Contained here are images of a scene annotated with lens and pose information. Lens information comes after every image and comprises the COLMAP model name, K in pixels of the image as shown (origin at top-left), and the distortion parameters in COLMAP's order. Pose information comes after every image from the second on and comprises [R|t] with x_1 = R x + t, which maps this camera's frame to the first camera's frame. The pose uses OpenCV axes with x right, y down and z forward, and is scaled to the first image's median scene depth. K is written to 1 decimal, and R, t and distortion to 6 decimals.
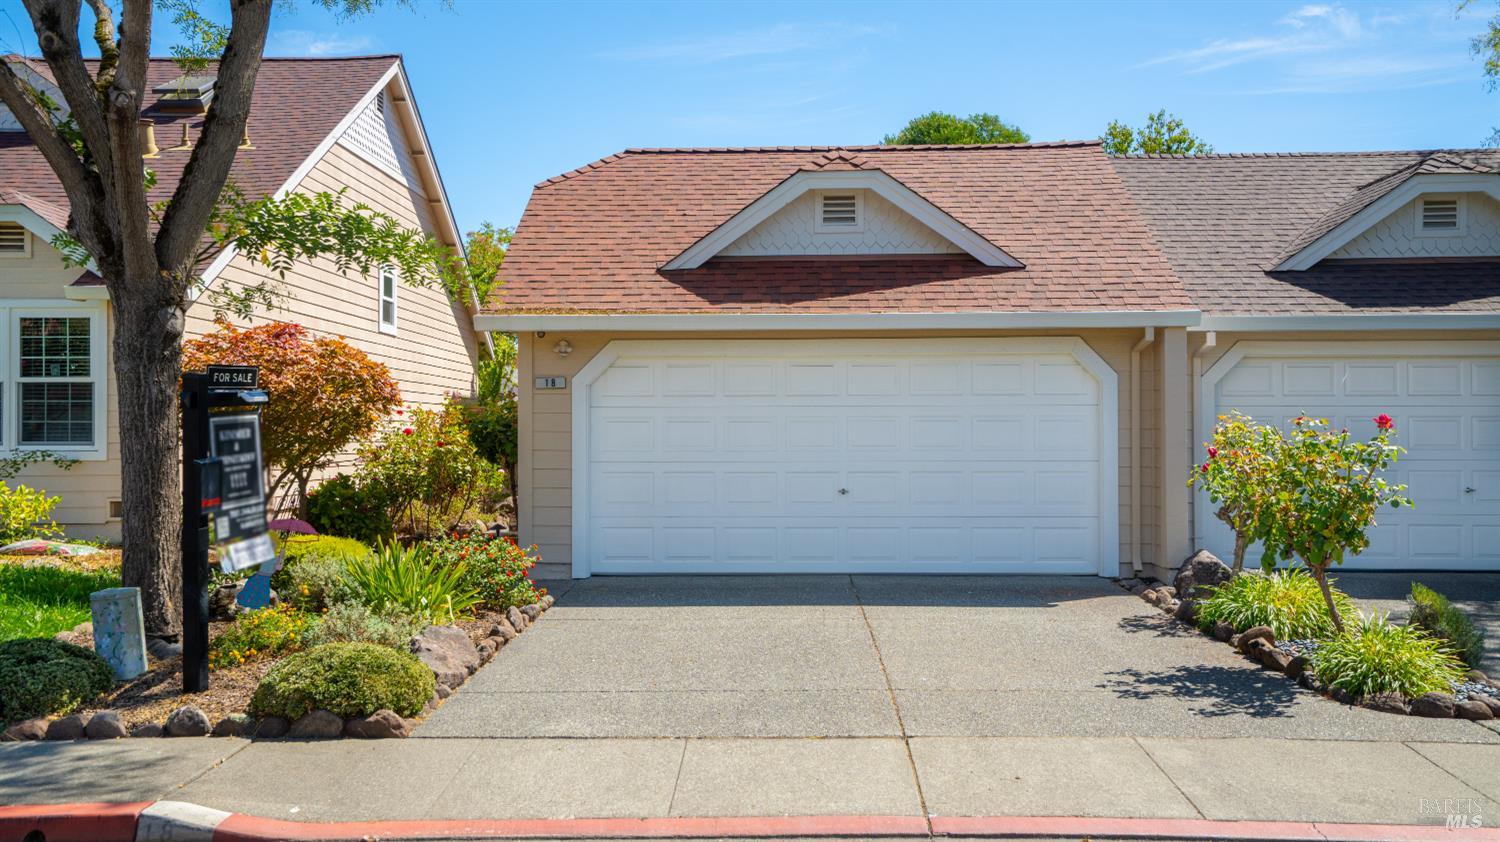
lens RADIAL K [[1232.7, 0, 757.9], [0, 1232.7, 422.7], [0, 0, 1]] dist [0.004477, 0.077193]
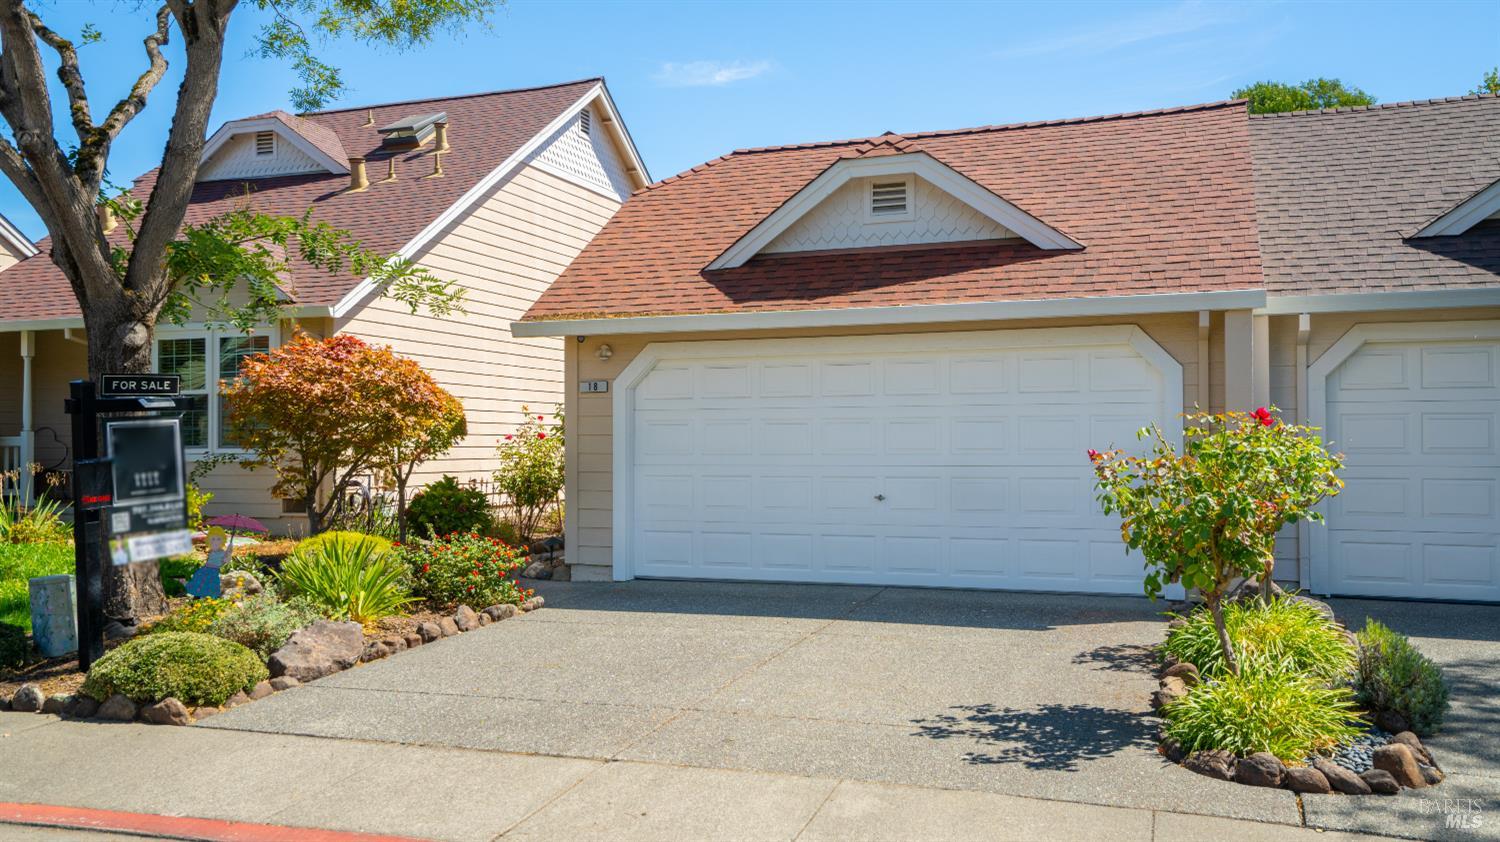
lens RADIAL K [[1232.7, 0, 757.9], [0, 1232.7, 422.7], [0, 0, 1]] dist [0.004477, 0.077193]
pose [[0.950803, -0.006699, -0.309725, 0.273357], [0.005222, 0.999971, -0.005597, 0.003529], [0.309754, 0.003704, 0.950810, 0.080336]]
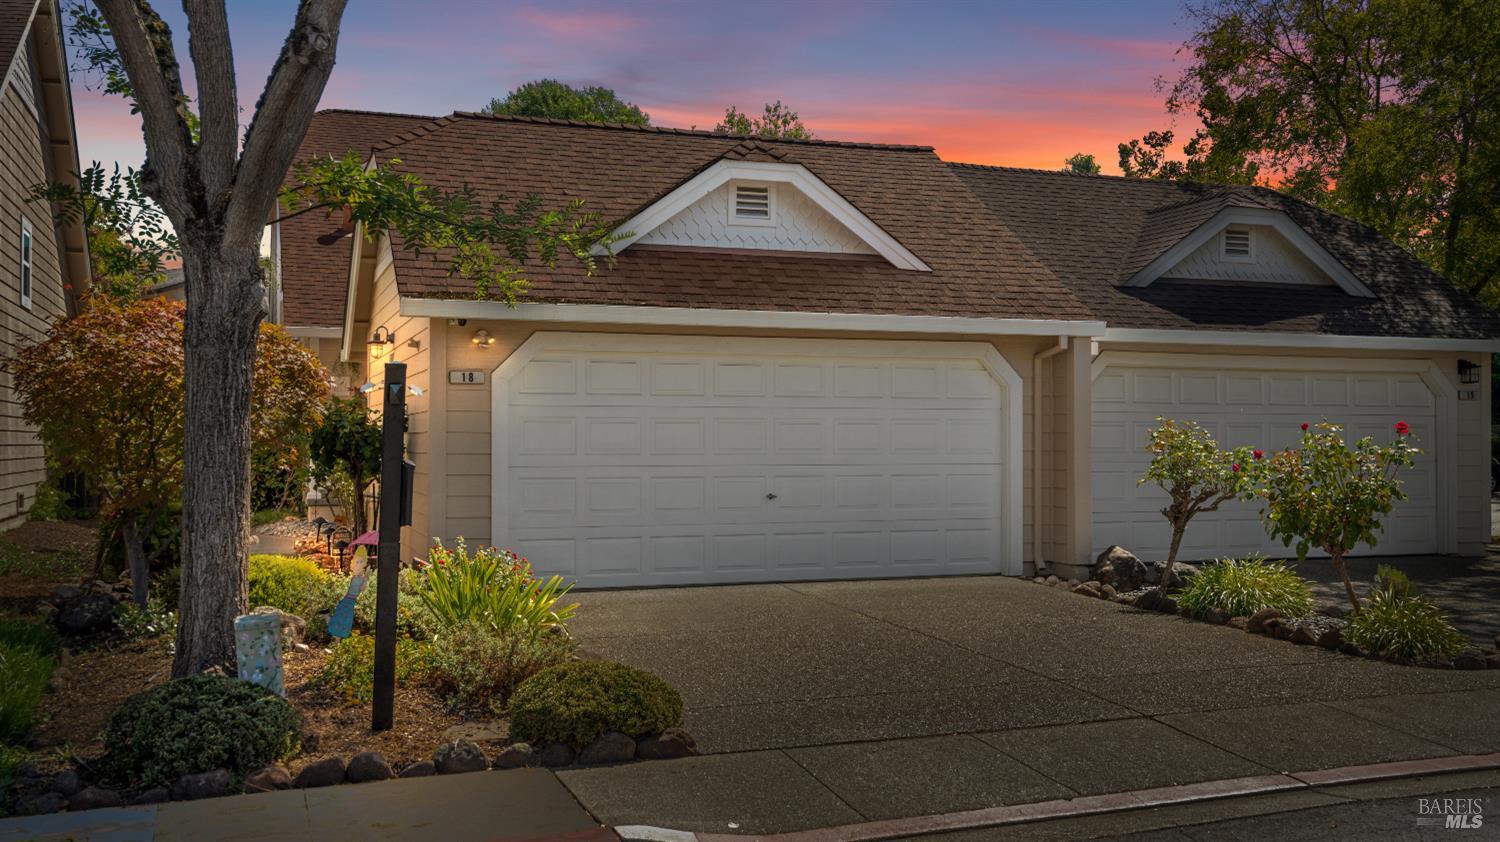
lens RADIAL K [[1392.1, 0, 751.8], [0, 1392.1, 425.4], [0, 0, 1]] dist [0.052438, -0.161386]
pose [[0.929117, 0.007008, 0.369719, -0.348444], [-0.006932, 0.999975, -0.001533, 0.002224], [-0.369720, -0.001138, 0.929142, -0.003524]]
